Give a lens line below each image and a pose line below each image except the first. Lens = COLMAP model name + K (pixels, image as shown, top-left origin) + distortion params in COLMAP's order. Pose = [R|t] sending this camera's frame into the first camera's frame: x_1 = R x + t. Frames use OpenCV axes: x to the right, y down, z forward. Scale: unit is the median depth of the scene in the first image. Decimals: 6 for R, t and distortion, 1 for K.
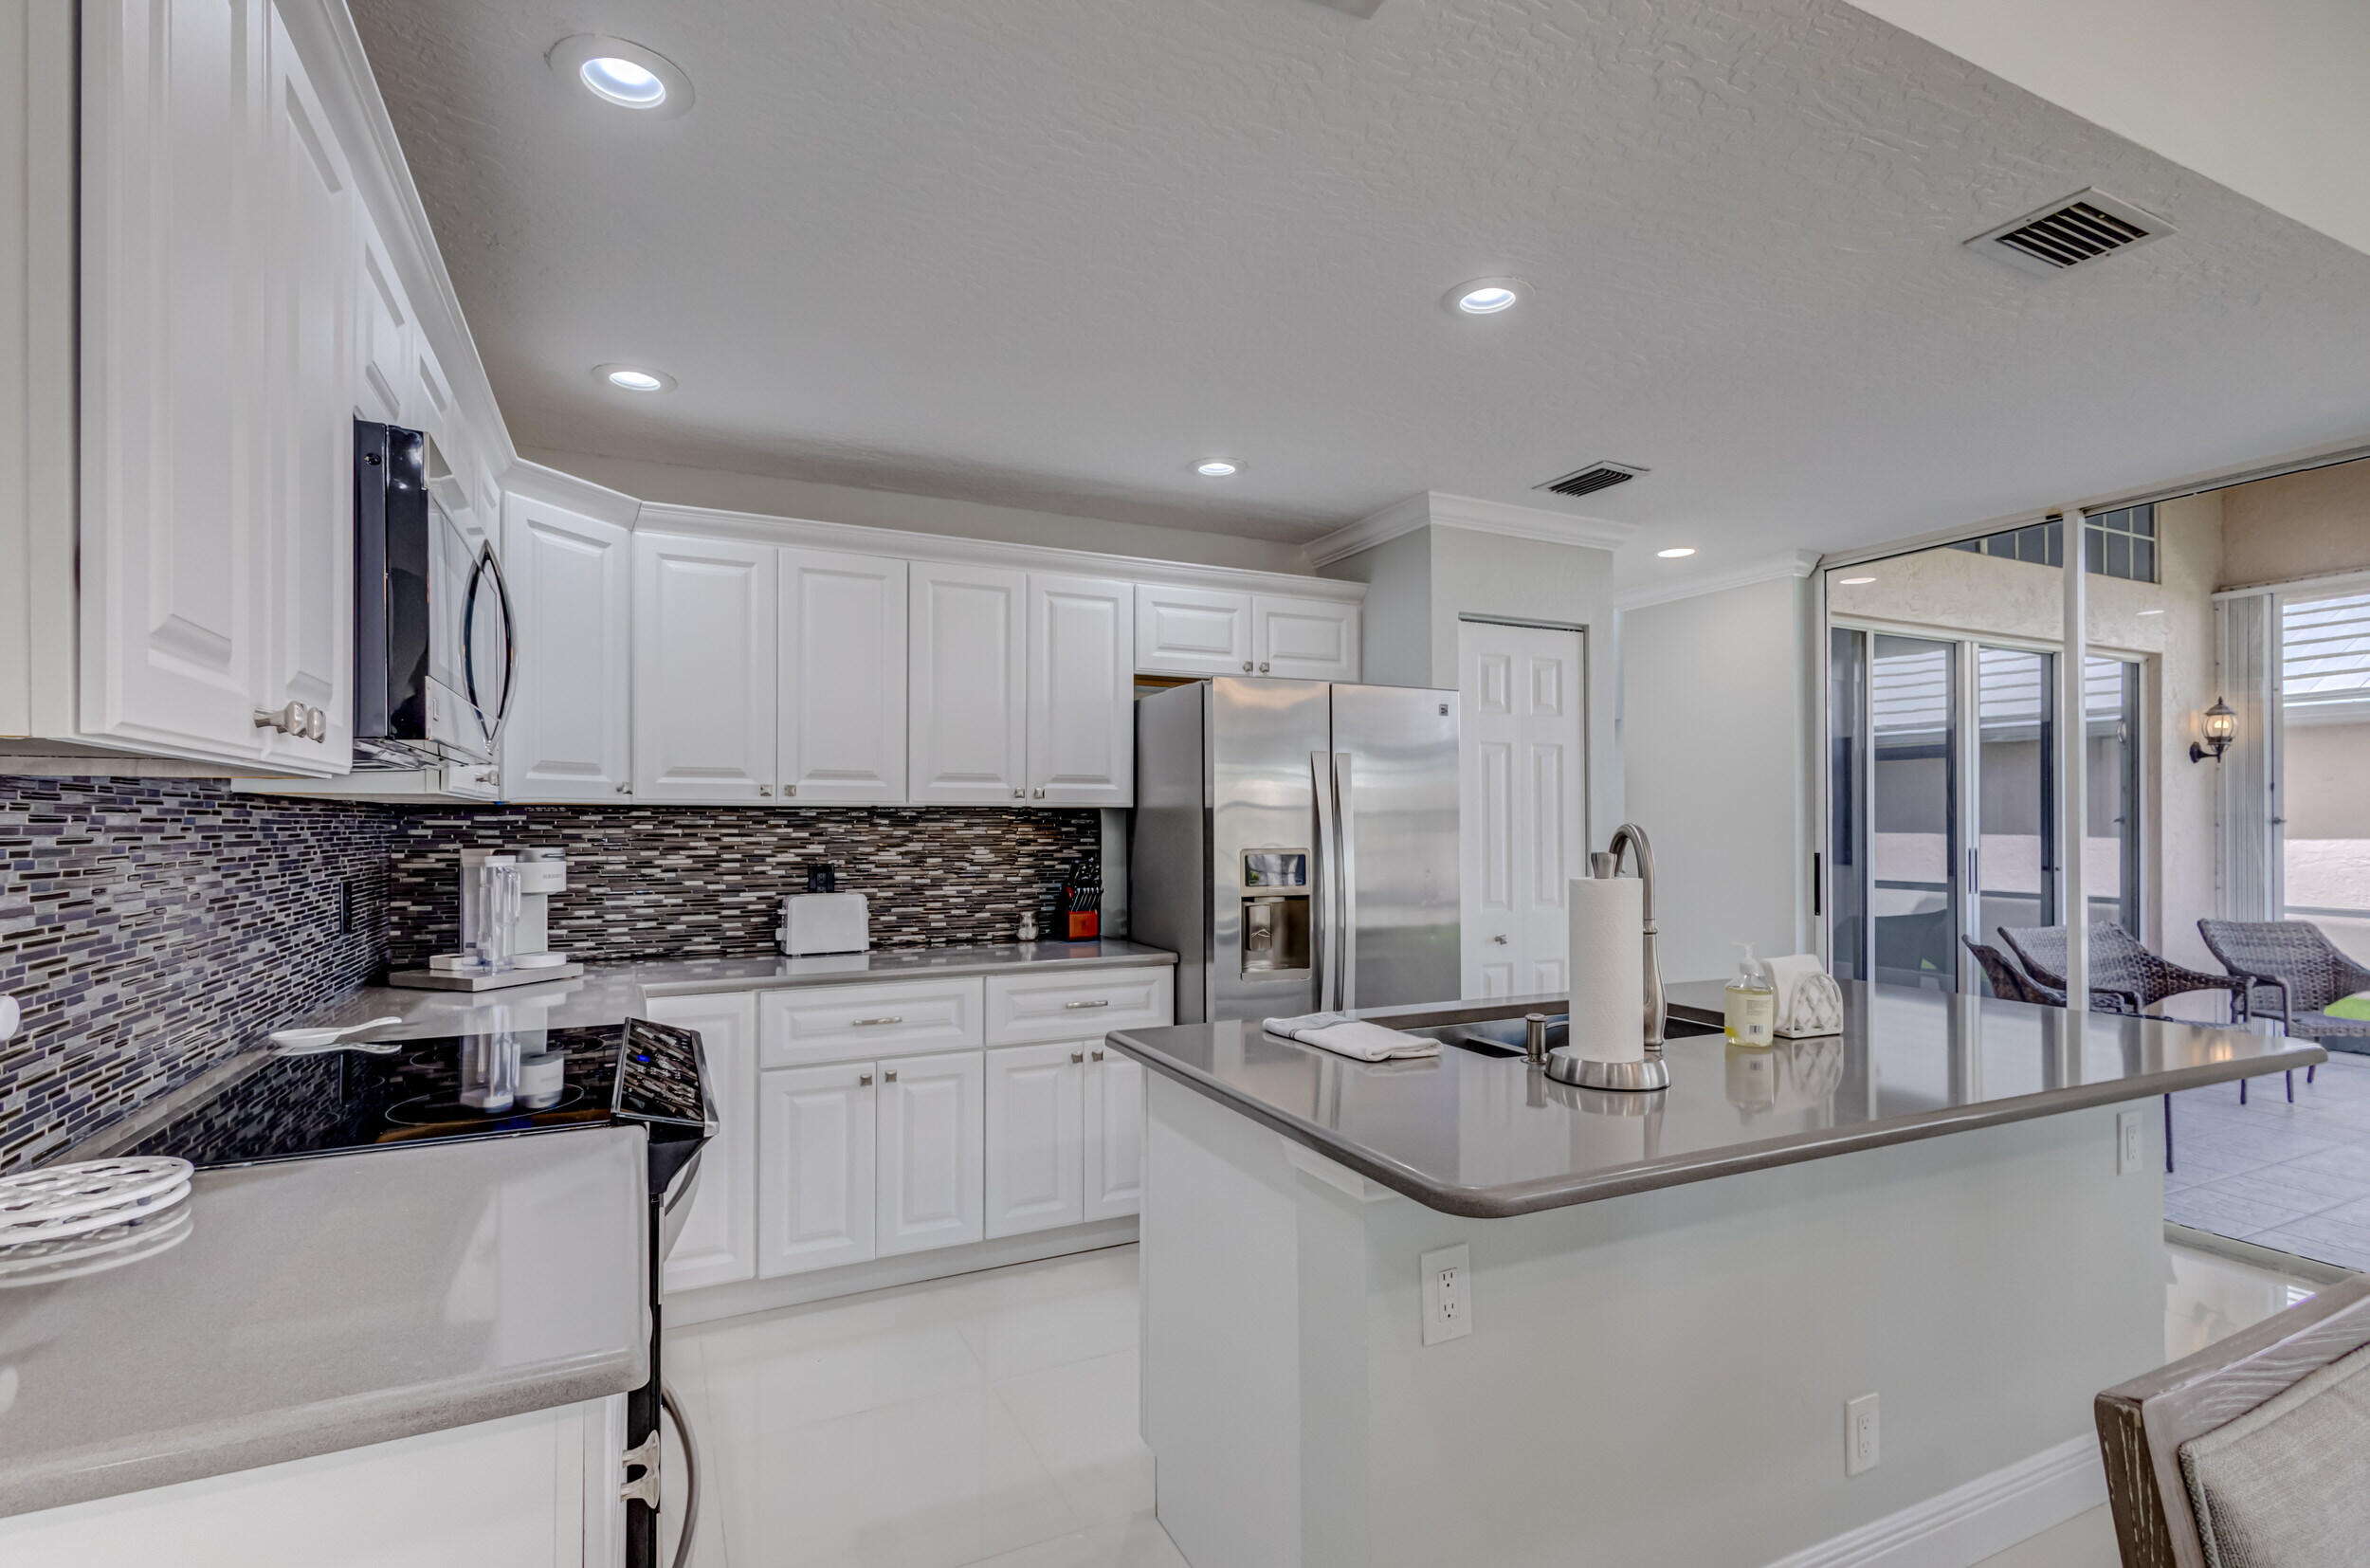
lens RADIAL K [[1098.9, 0, 1162.2], [0, 1098.9, 814.9], [0, 0, 1]] dist [0.011949, -0.001114]
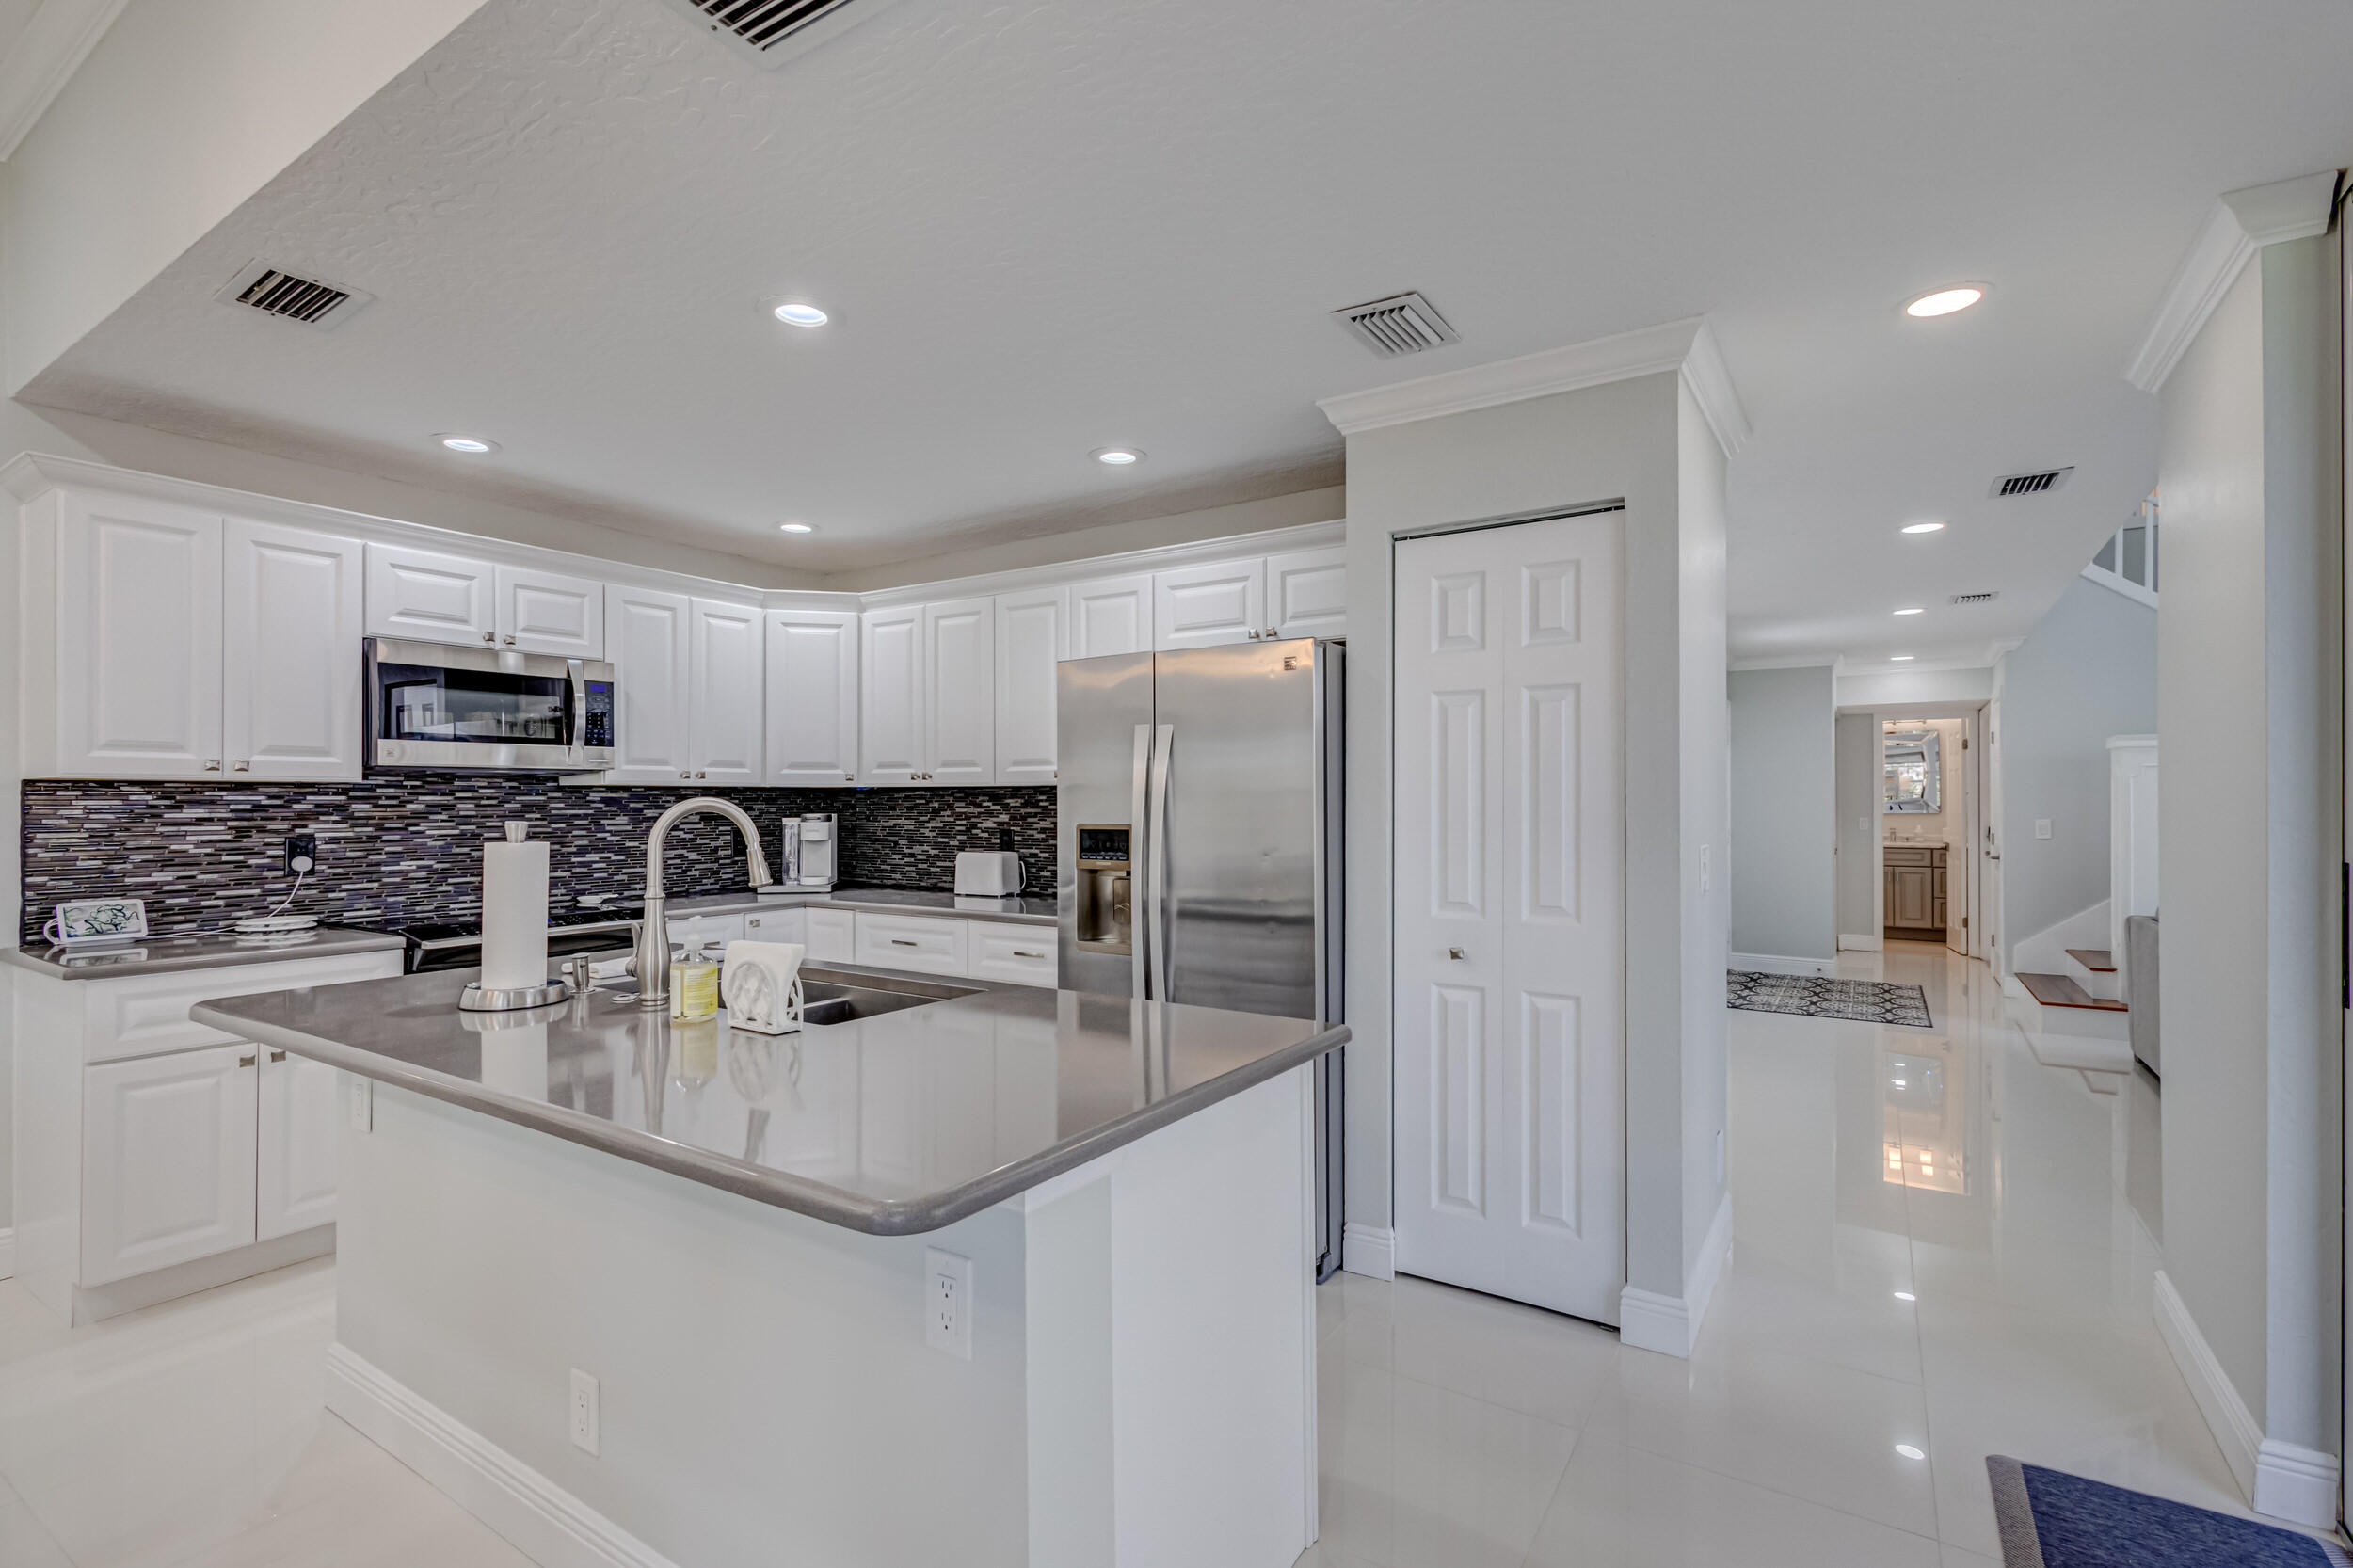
lens RADIAL K [[1095.7, 0, 1198.0], [0, 1095.7, 792.5], [0, 0, 1]] dist [0.015278, -0.003493]
pose [[0.522976, -0.005778, -0.852328, 0.976951], [0.007201, 0.999971, -0.002361, 0.004616], [0.852317, -0.004903, 0.523002, 0.523451]]
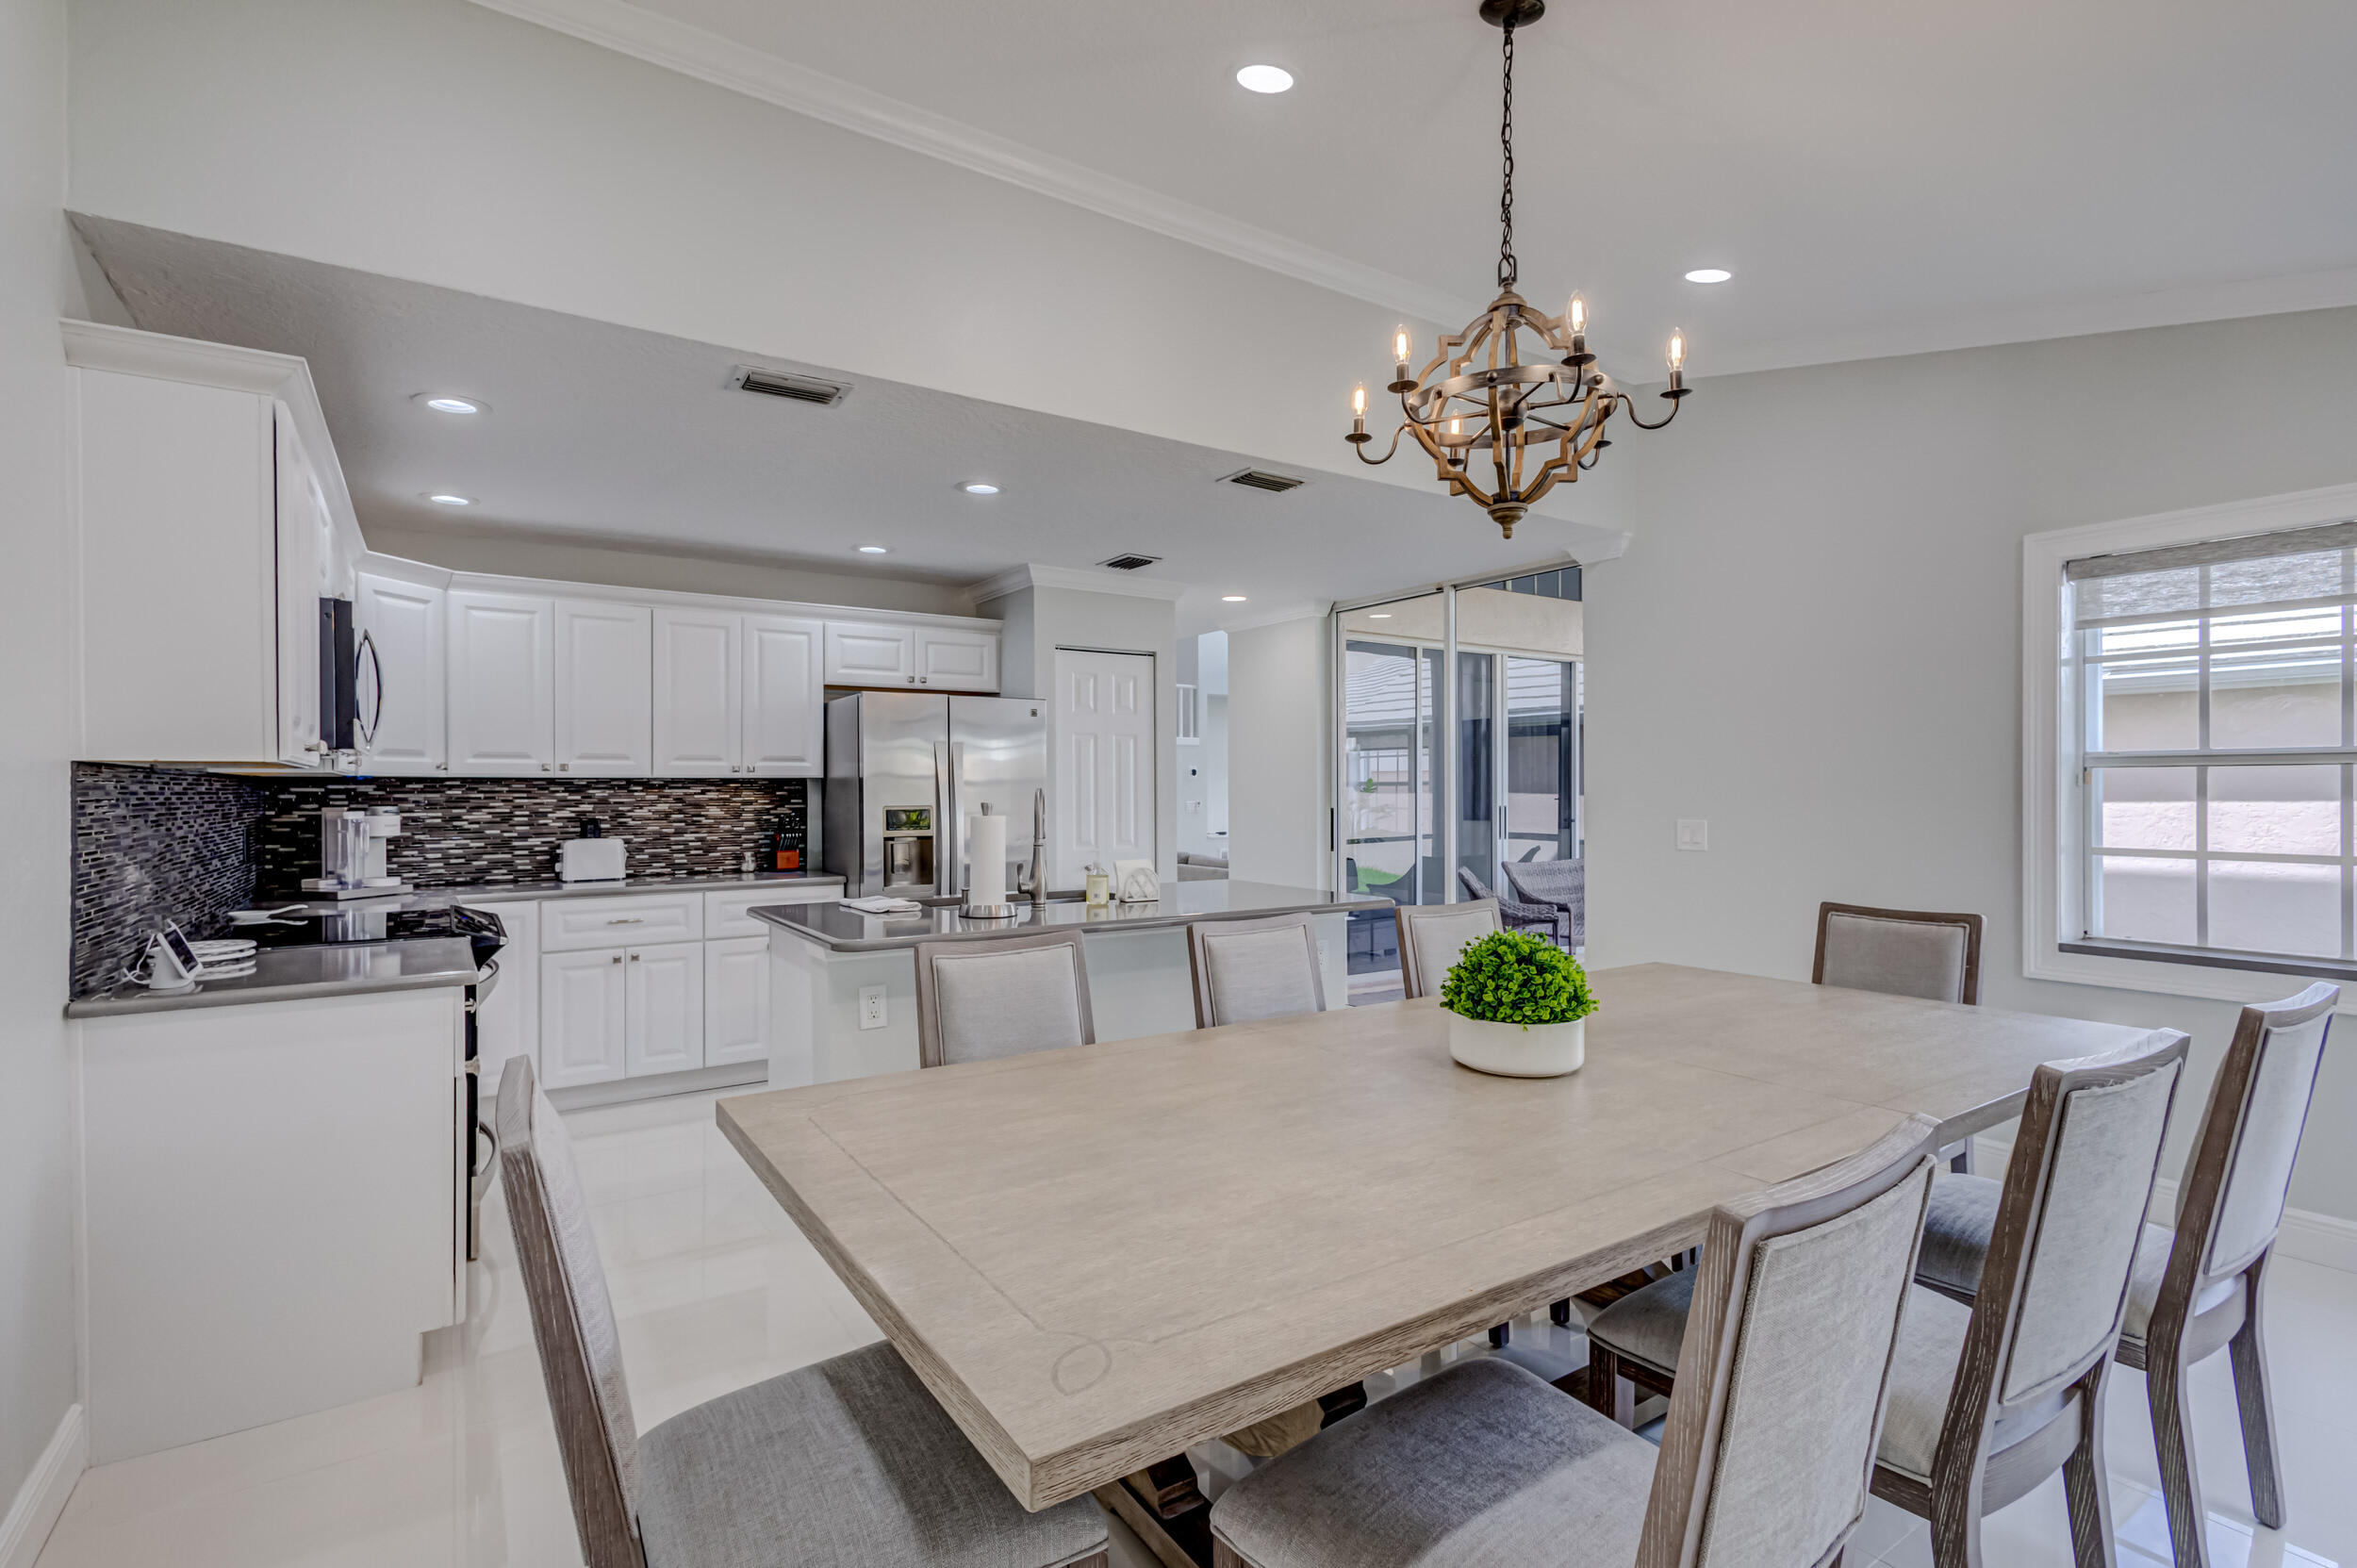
lens RADIAL K [[1097.6, 0, 1159.6], [0, 1097.6, 788.5], [0, 0, 1]] dist [0.015278, -0.003493]
pose [[0.989815, -0.002269, 0.142344, 0.221388], [0.001321, 0.999976, 0.006751, -0.002390], [-0.142356, -0.006494, 0.989794, -0.526003]]
